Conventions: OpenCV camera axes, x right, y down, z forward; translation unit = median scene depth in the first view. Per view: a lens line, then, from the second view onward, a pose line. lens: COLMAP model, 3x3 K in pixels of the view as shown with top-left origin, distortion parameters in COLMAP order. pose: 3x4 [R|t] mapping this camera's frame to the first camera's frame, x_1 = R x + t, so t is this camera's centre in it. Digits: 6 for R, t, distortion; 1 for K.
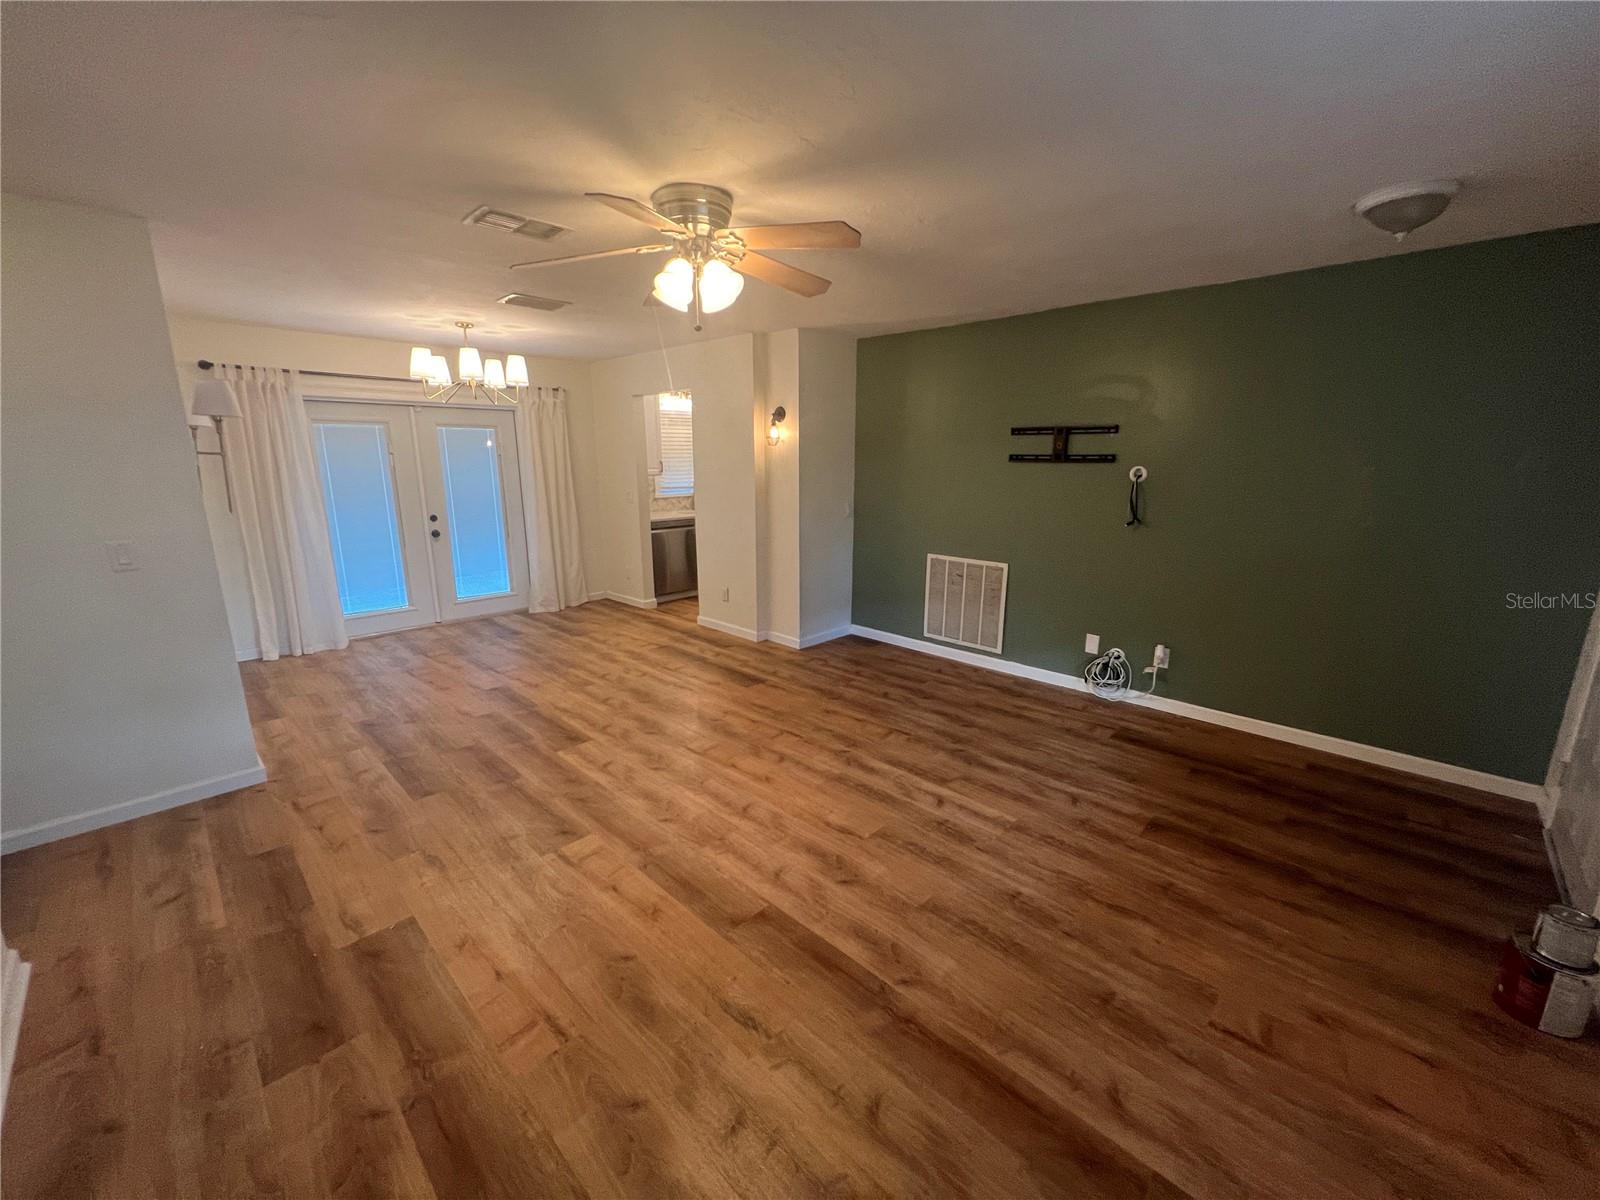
lens RADIAL K [[639.2, 0, 801.2], [0, 639.2, 596.9], [0, 0, 1]] dist [-0.000232, 0.000016]
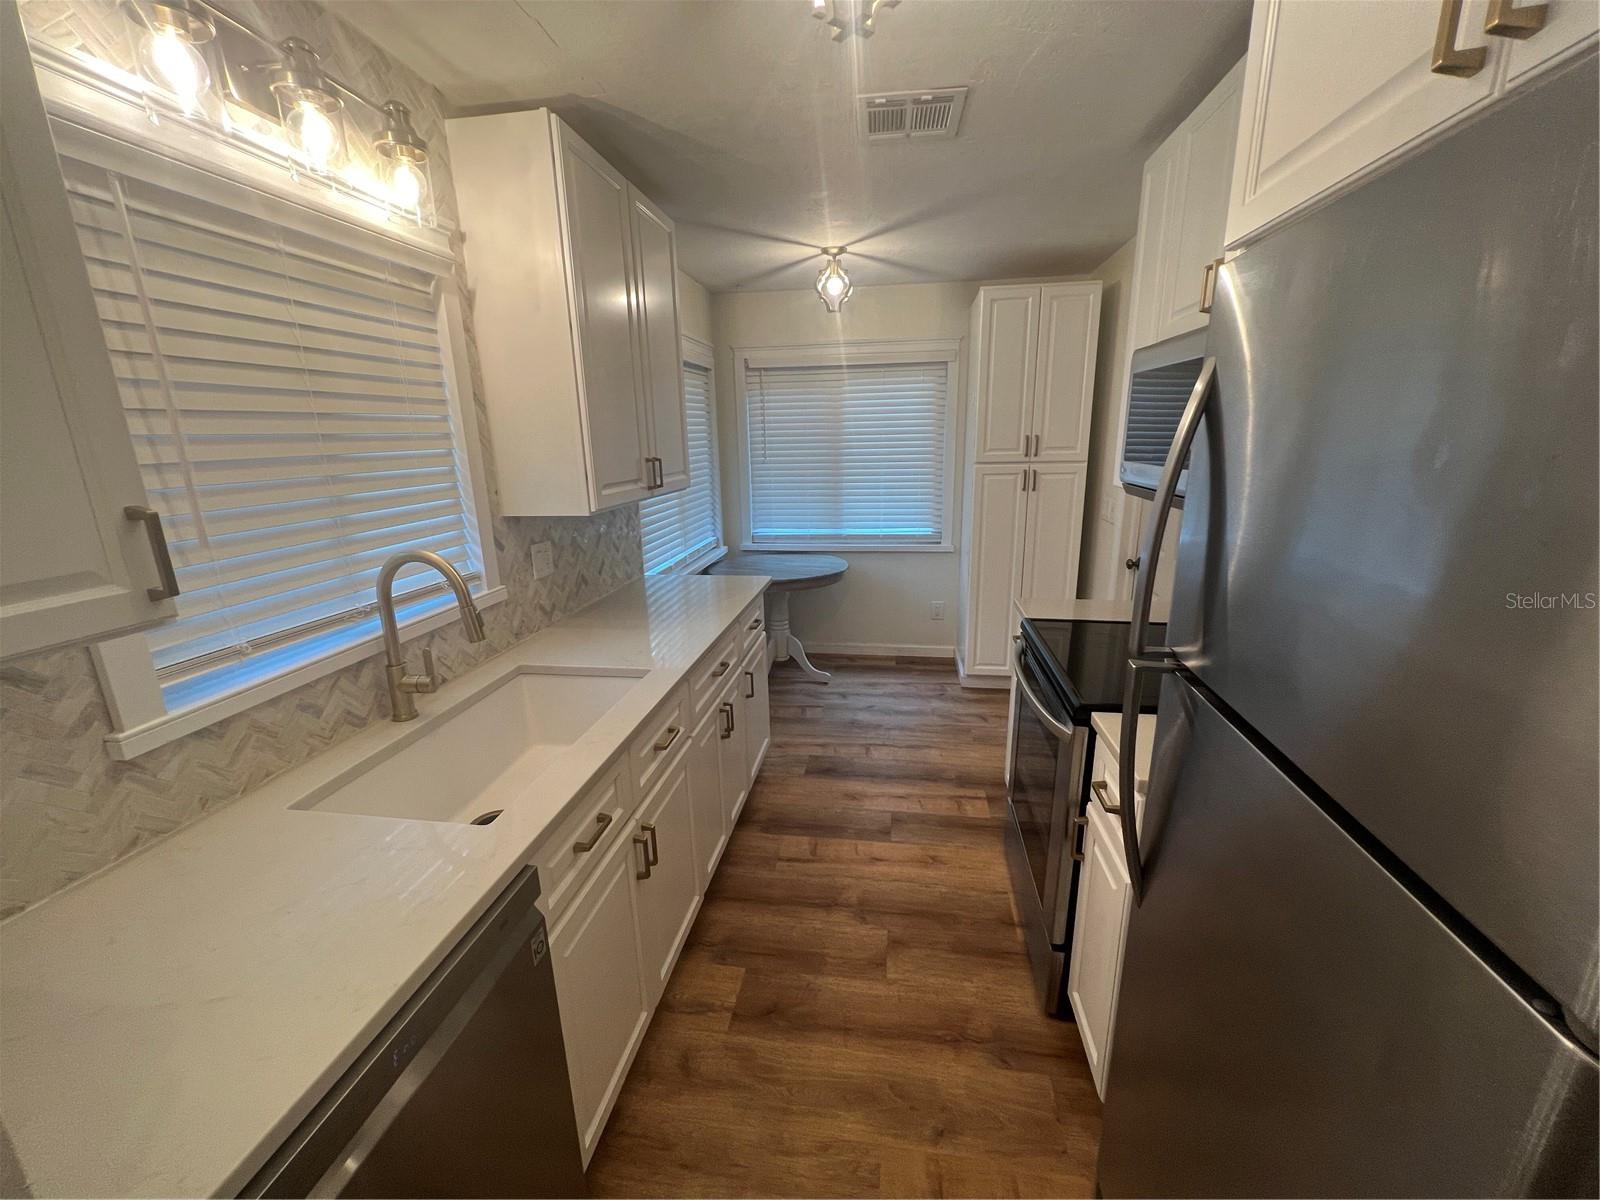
lens RADIAL K [[643.8, 0, 800.0], [0, 643.8, 595.9], [0, 0, 1]] dist [0.000835, -0.000006]
pose [[0.815404, -0.159674, 0.556436, -0.321584], [0.151570, 0.986563, 0.060992, -0.315510], [-0.558698, 0.034606, 0.828649, 1.420494]]
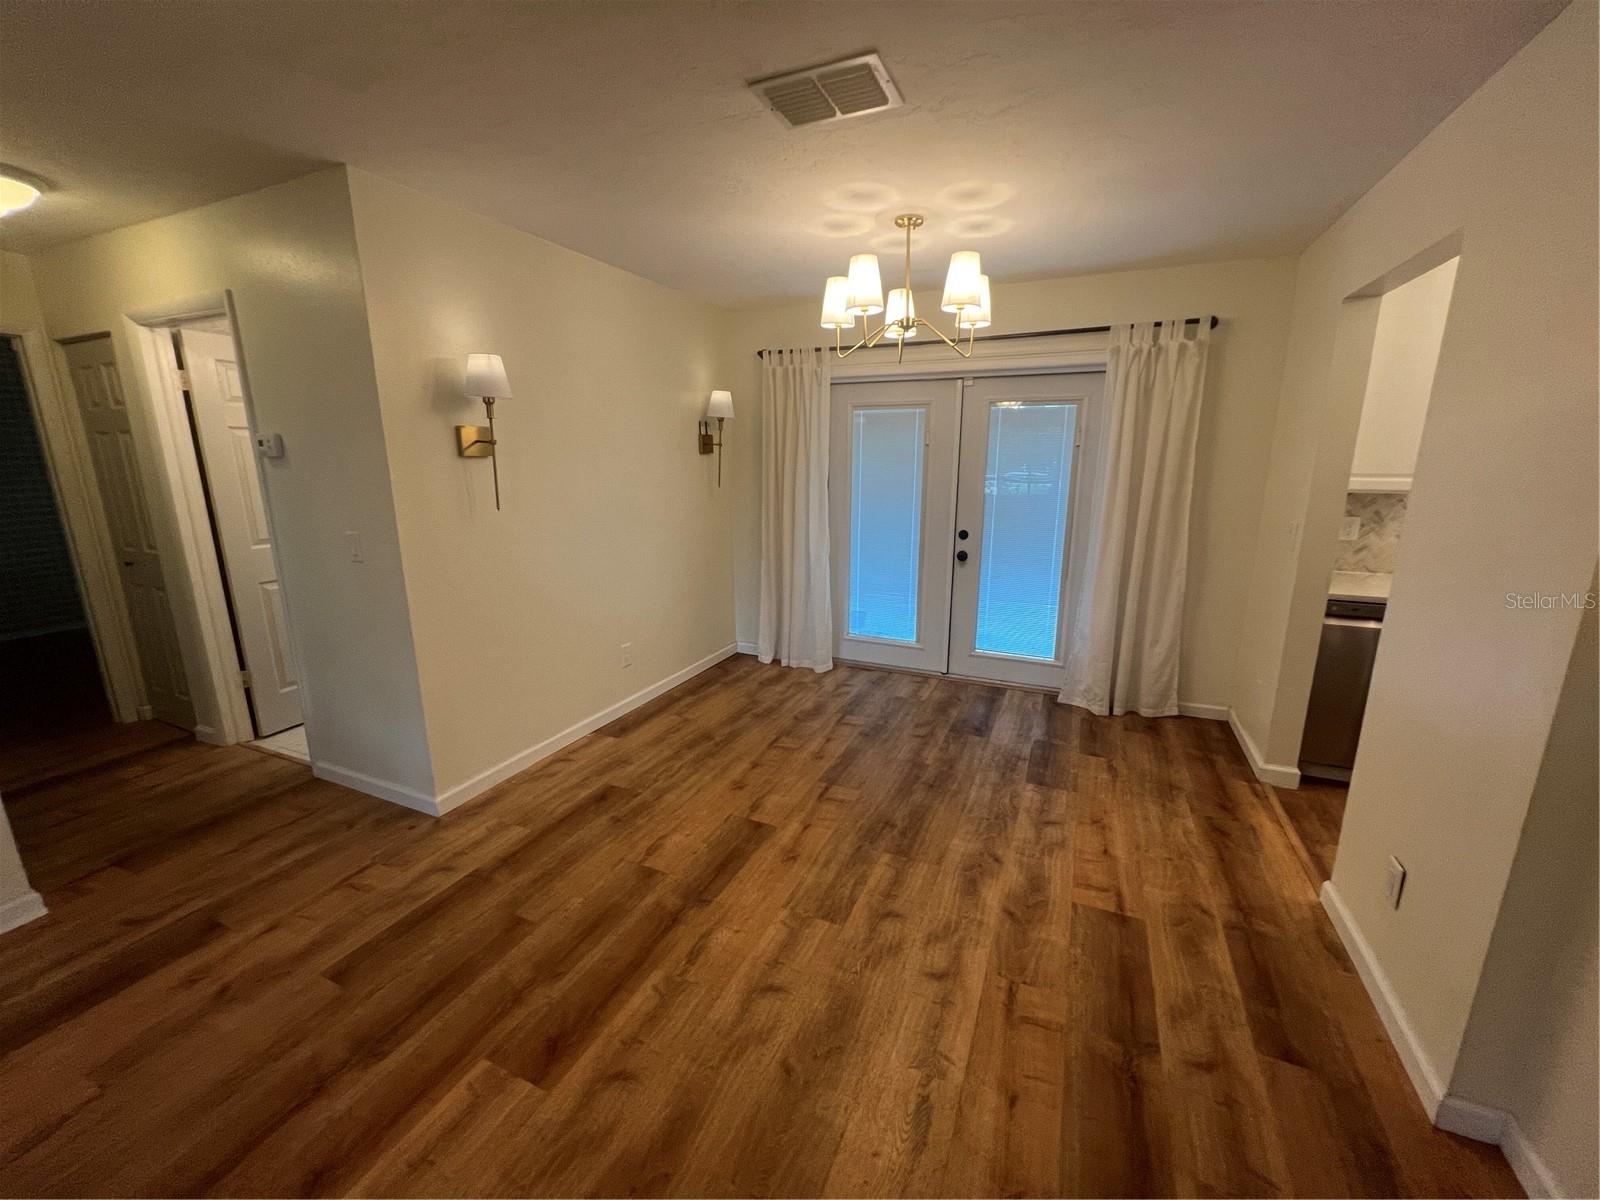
lens RADIAL K [[639.2, 0, 801.2], [0, 639.2, 596.9], [0, 0, 1]] dist [-0.000232, 0.000016]
pose [[0.345882, 0.206919, -0.915178, 0.052131], [-0.205728, 0.968370, 0.141192, -0.170279], [0.915446, 0.139442, 0.377511, 0.813698]]
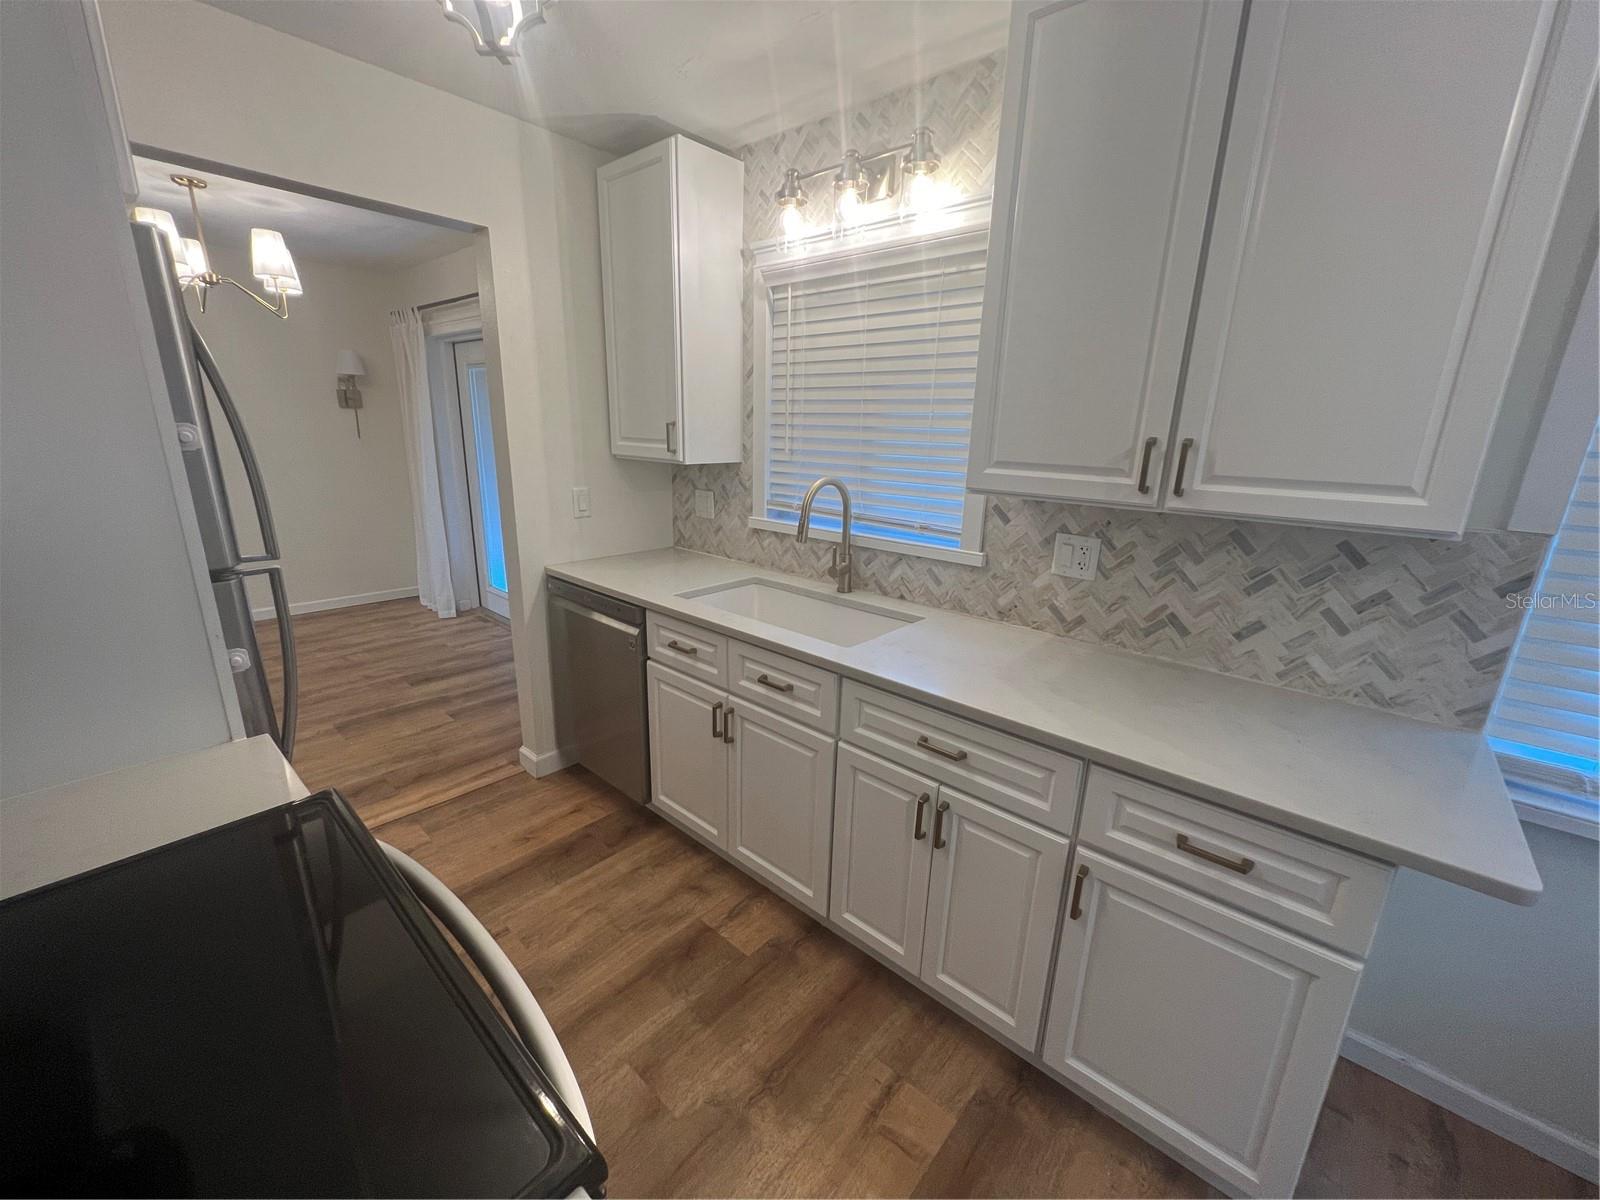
lens RADIAL K [[639.2, 0, 801.2], [0, 639.2, 596.9], [0, 0, 1]] dist [-0.000232, 0.000016]
pose [[0.051125, 0.262323, -0.963625, 0.236499], [-0.250057, 0.937514, 0.241949, -0.379520], [0.966880, 0.228592, 0.113526, 1.771650]]
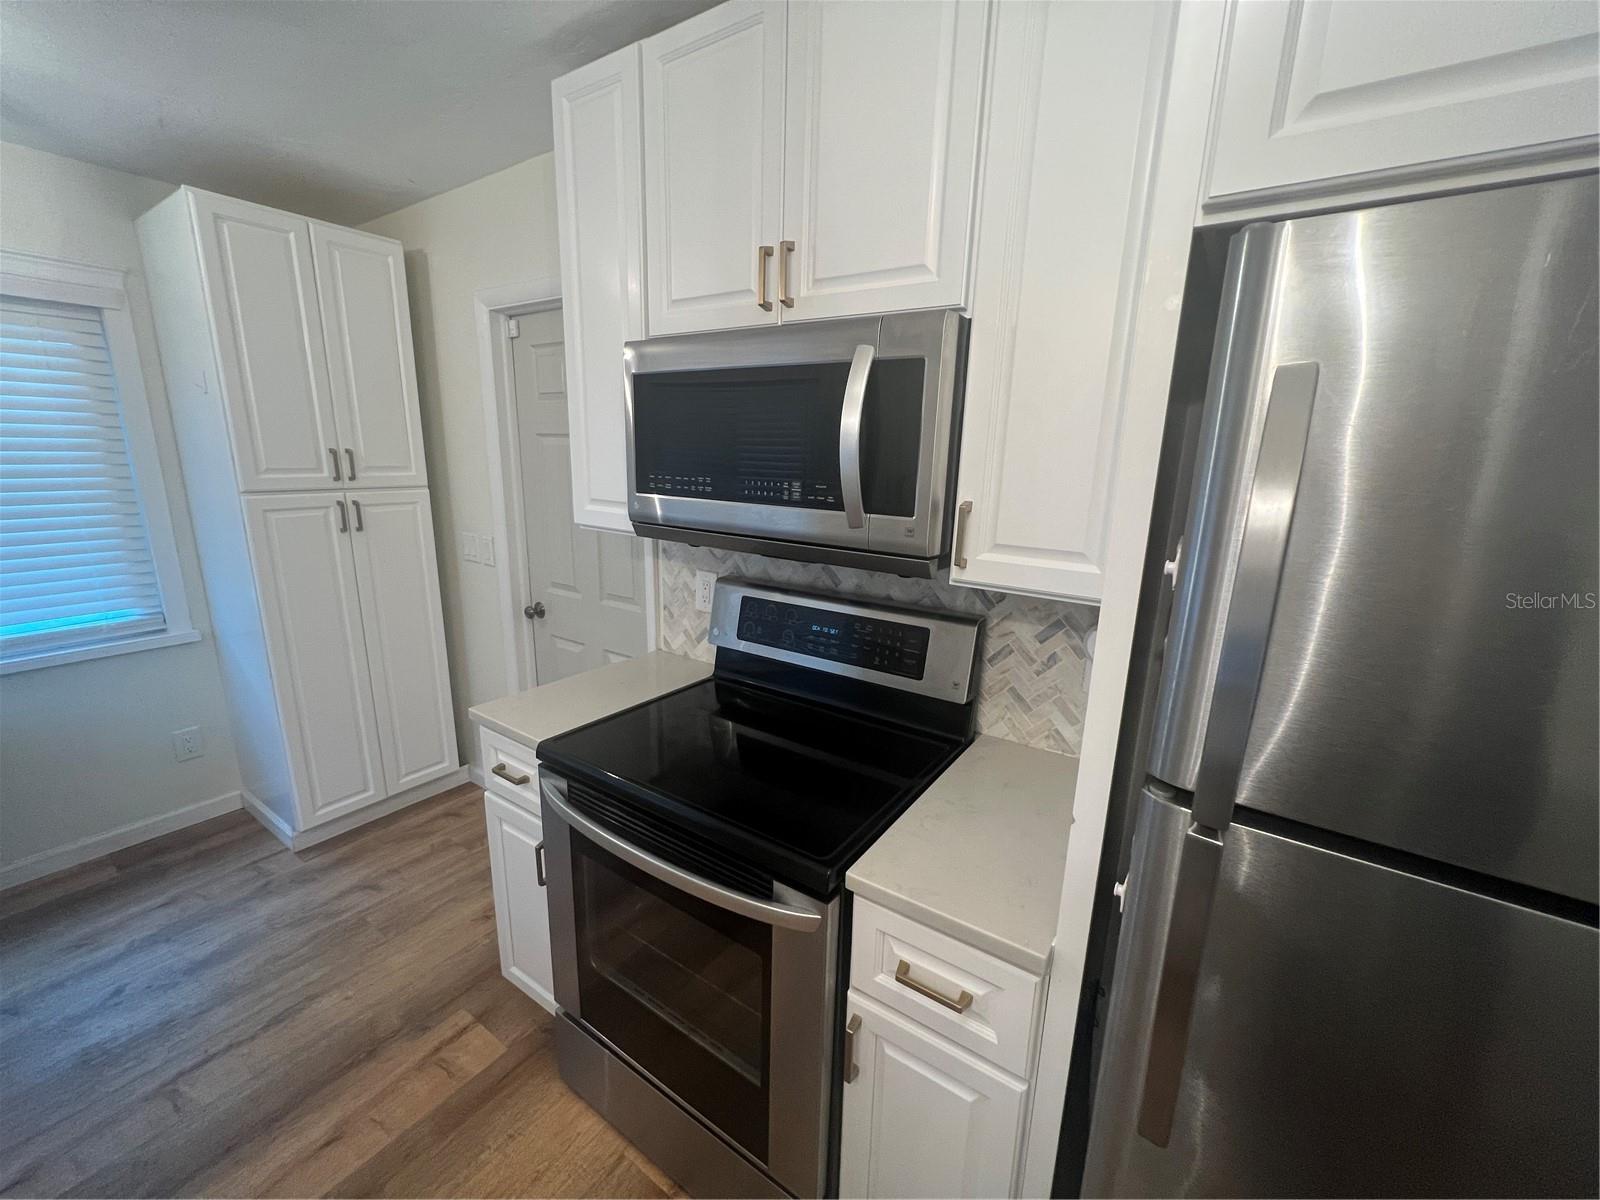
lens RADIAL K [[639.2, 0, 801.2], [0, 639.2, 596.9], [0, 0, 1]] dist [-0.000232, 0.000016]
pose [[-0.174251, -0.228885, 0.957731, -0.199620], [0.195883, 0.945115, 0.261509, -0.372263], [-0.965021, 0.233171, -0.119853, 1.658321]]
